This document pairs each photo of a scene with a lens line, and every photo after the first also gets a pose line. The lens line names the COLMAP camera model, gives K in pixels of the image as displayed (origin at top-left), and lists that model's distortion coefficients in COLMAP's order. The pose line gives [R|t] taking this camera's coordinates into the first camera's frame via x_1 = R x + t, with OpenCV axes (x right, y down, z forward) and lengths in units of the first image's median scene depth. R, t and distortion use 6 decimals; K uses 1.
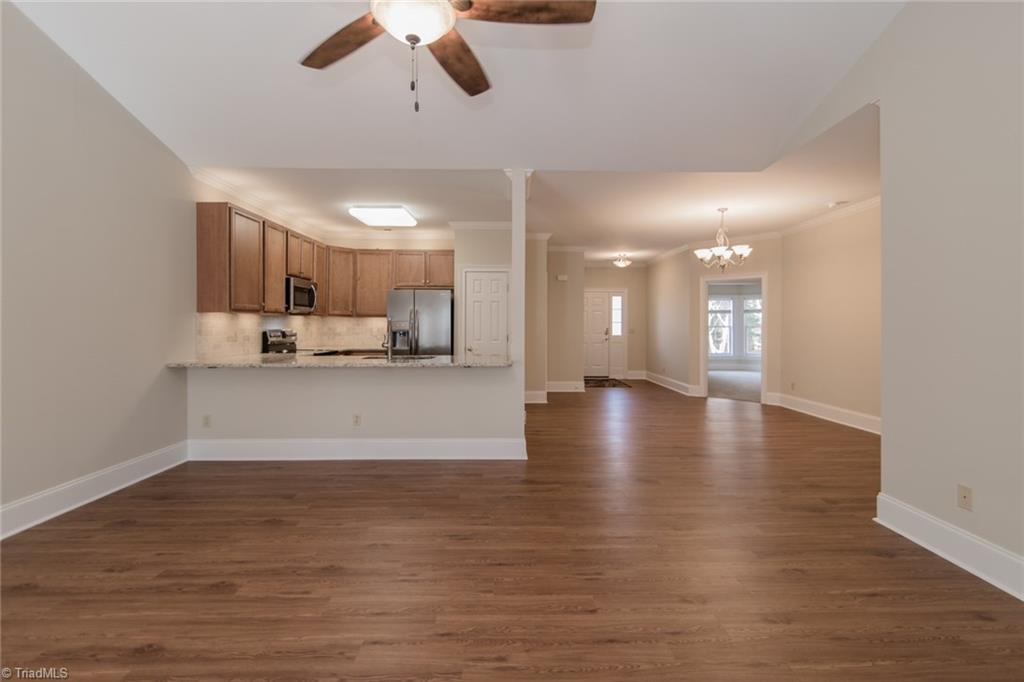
lens RADIAL K [[459.9, 0, 517.3], [0, 459.9, 327.9], [0, 0, 1]] dist [0.000266, -0.000845]
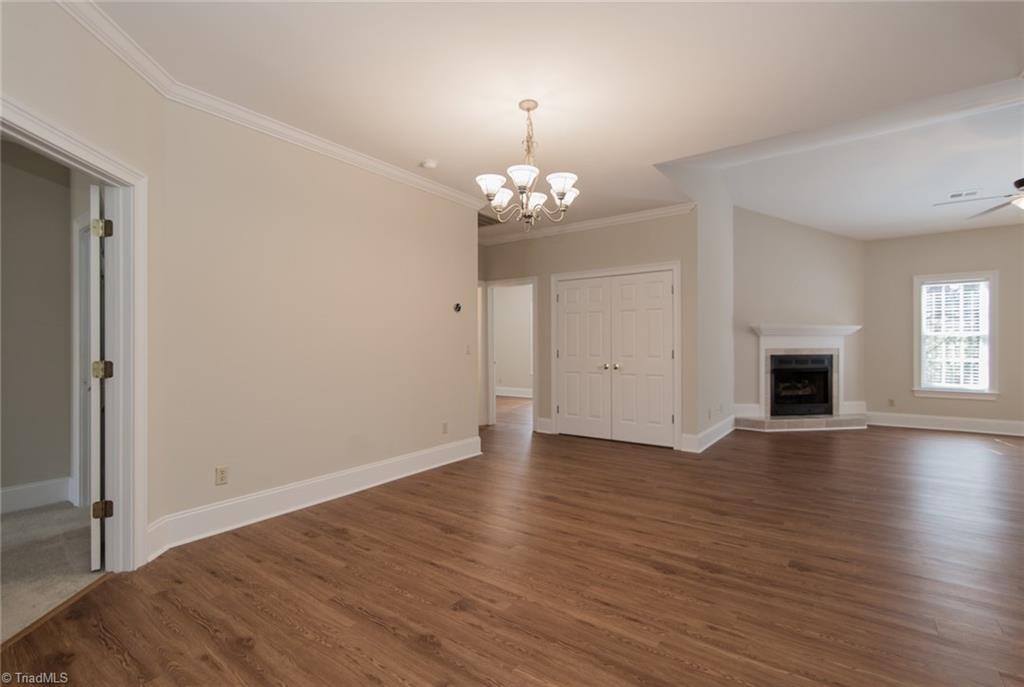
lens RADIAL K [[459.9, 0, 515.6], [0, 459.9, 348.5], [0, 0, 1]] dist [0.000266, -0.000845]
pose [[-0.800348, -0.003744, 0.599524, 0.114458], [0.004121, 0.999923, 0.011745, 0.003579], [-0.599522, 0.011871, -0.800270, 1.069303]]
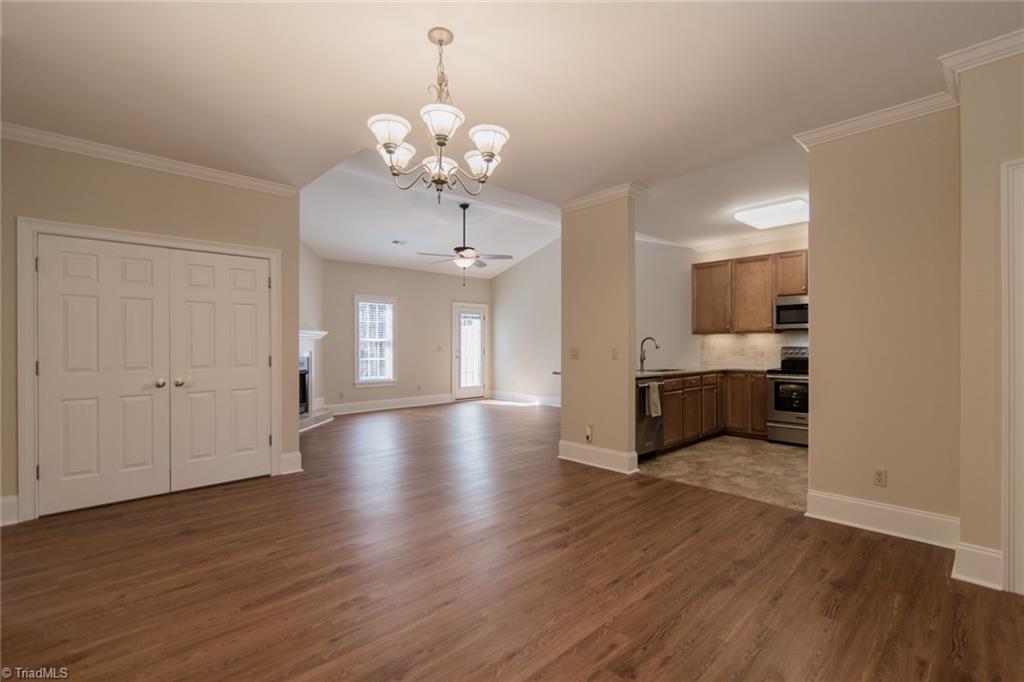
lens RADIAL K [[459.9, 0, 515.1], [0, 459.9, 343.8], [0, 0, 1]] dist [0.000266, -0.000845]
pose [[-0.734335, -0.001603, -0.678785, 0.499790], [-0.002347, 0.999997, 0.000177, -0.001198], [0.678783, 0.001723, -0.734337, 1.000221]]
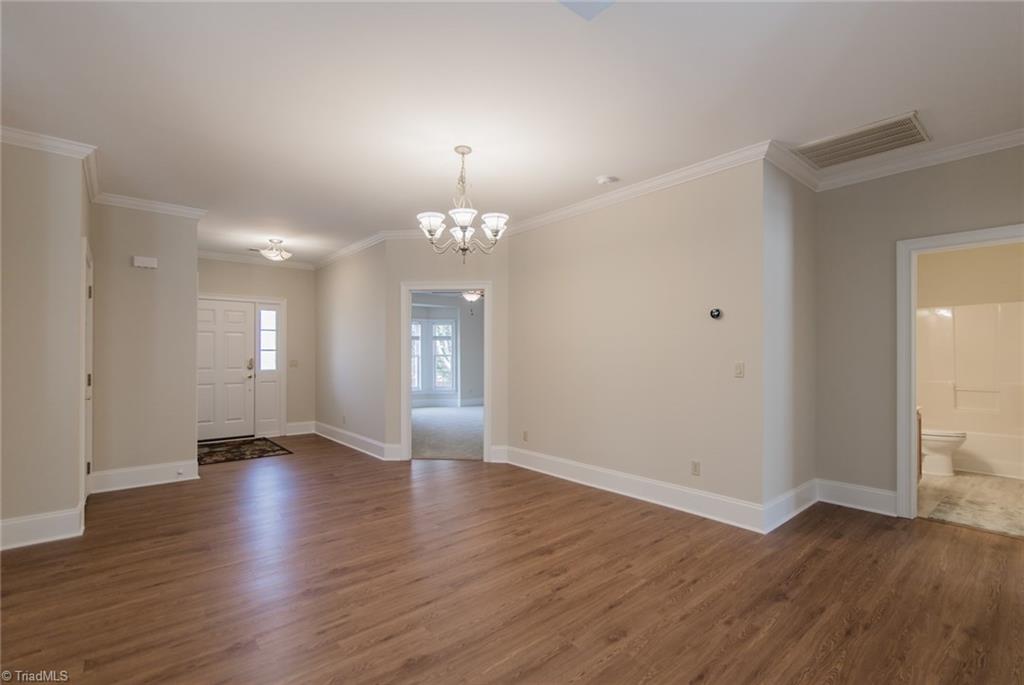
lens RADIAL K [[459.9, 0, 515.8], [0, 459.9, 354.4], [0, 0, 1]] dist [0.000266, -0.000845]
pose [[0.769927, -0.001866, 0.638129, 0.101317], [0.004812, 0.999984, -0.002882, -0.003397], [-0.638113, 0.005289, 0.769924, 0.394251]]
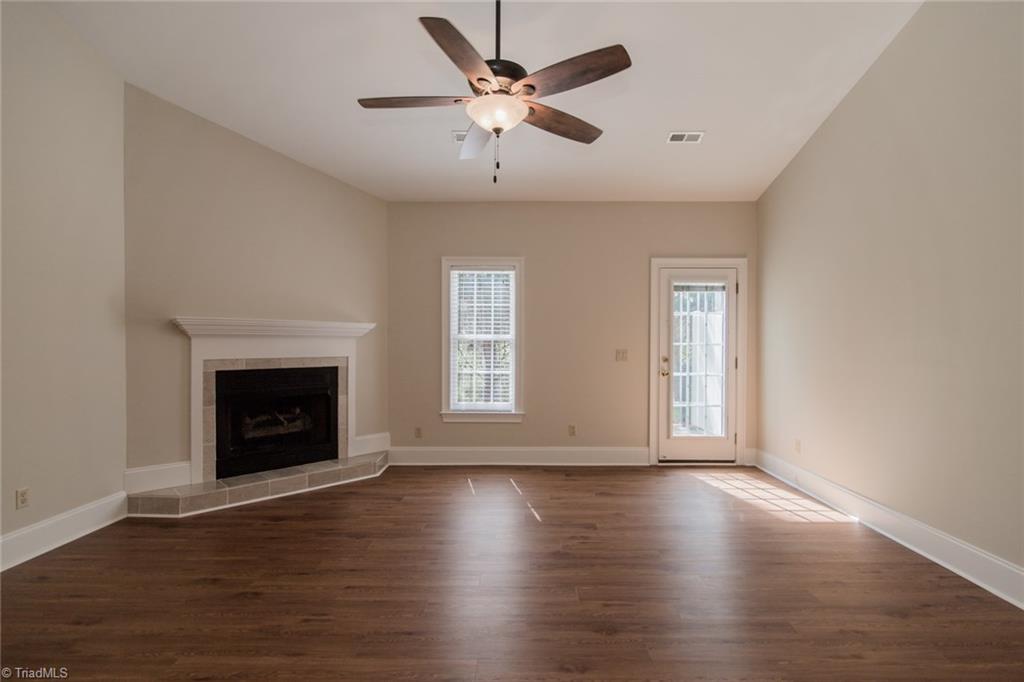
lens RADIAL K [[488.0, 0, 518.2], [0, 488.0, 345.3], [0, 0, 1]] dist [0.001985, 0.000457]
pose [[-0.999883, -0.004545, 0.014596, -0.079948], [-0.004420, 0.999953, 0.008595, -0.004642], [-0.014634, 0.008529, -0.999857, 0.593409]]
